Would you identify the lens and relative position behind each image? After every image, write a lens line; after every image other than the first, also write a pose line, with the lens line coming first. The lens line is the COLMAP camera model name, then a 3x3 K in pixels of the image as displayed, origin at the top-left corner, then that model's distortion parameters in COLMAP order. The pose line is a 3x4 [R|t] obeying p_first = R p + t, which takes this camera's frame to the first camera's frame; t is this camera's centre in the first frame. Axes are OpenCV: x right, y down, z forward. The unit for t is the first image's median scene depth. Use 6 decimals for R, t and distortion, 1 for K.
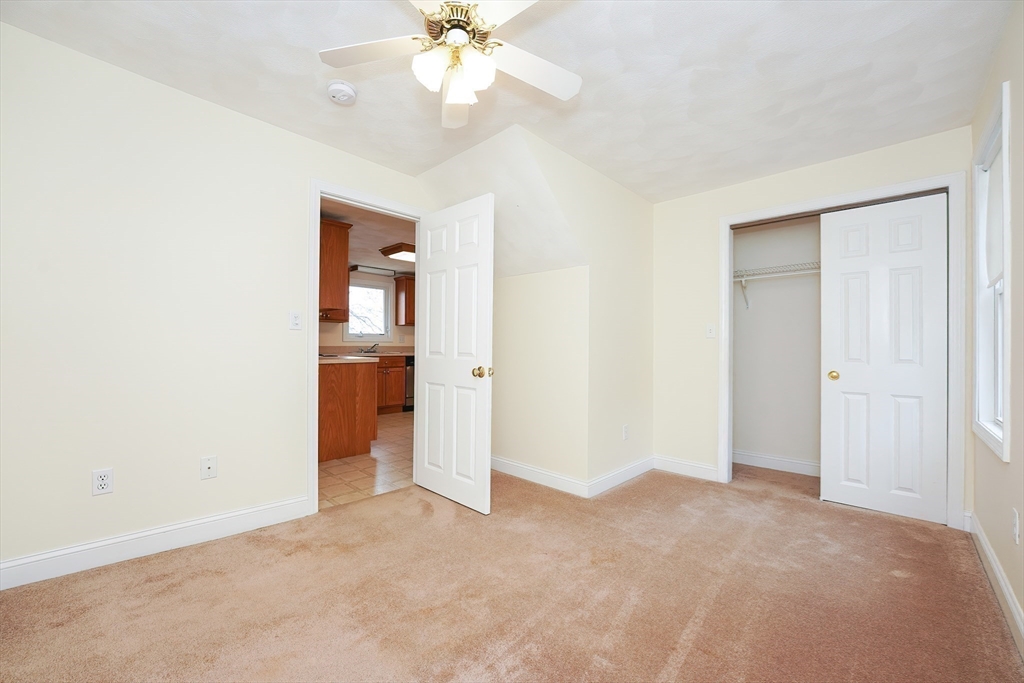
lens RADIAL K [[421.7, 0, 502.6], [0, 421.7, 343.3], [0, 0, 1]] dist [-0.023655, -0.000338]
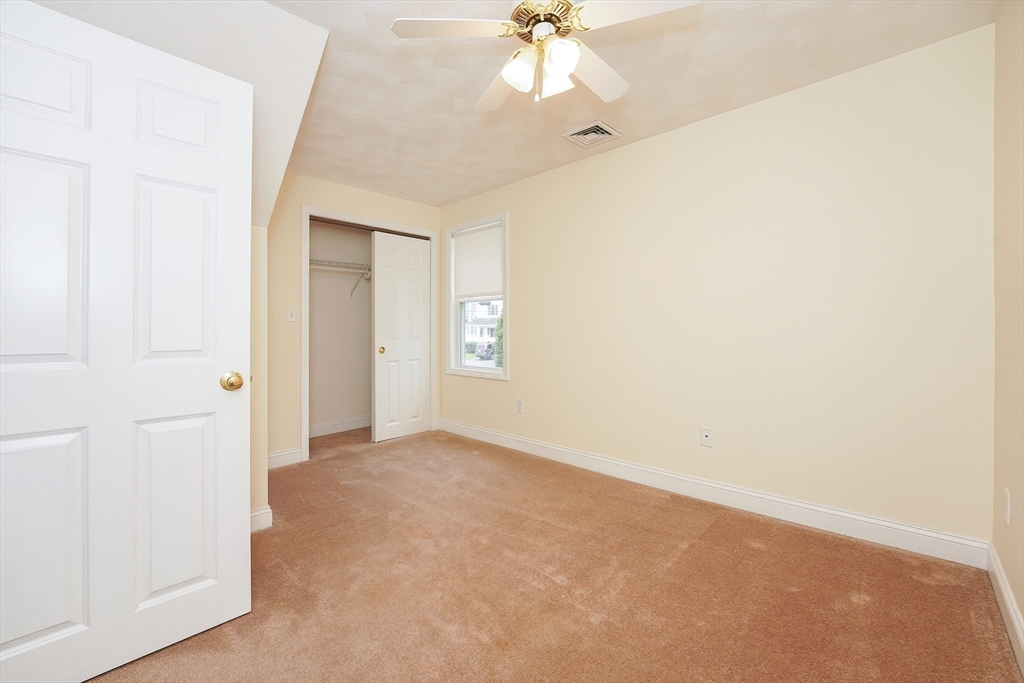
lens RADIAL K [[421.7, 0, 505.7], [0, 421.7, 337.1], [0, 0, 1]] dist [-0.023655, -0.000338]
pose [[-0.028980, -0.029733, 0.999138, -0.614392], [-0.001487, 0.999558, 0.029702, -0.009701], [-0.999579, -0.000625, -0.029011, 0.620272]]
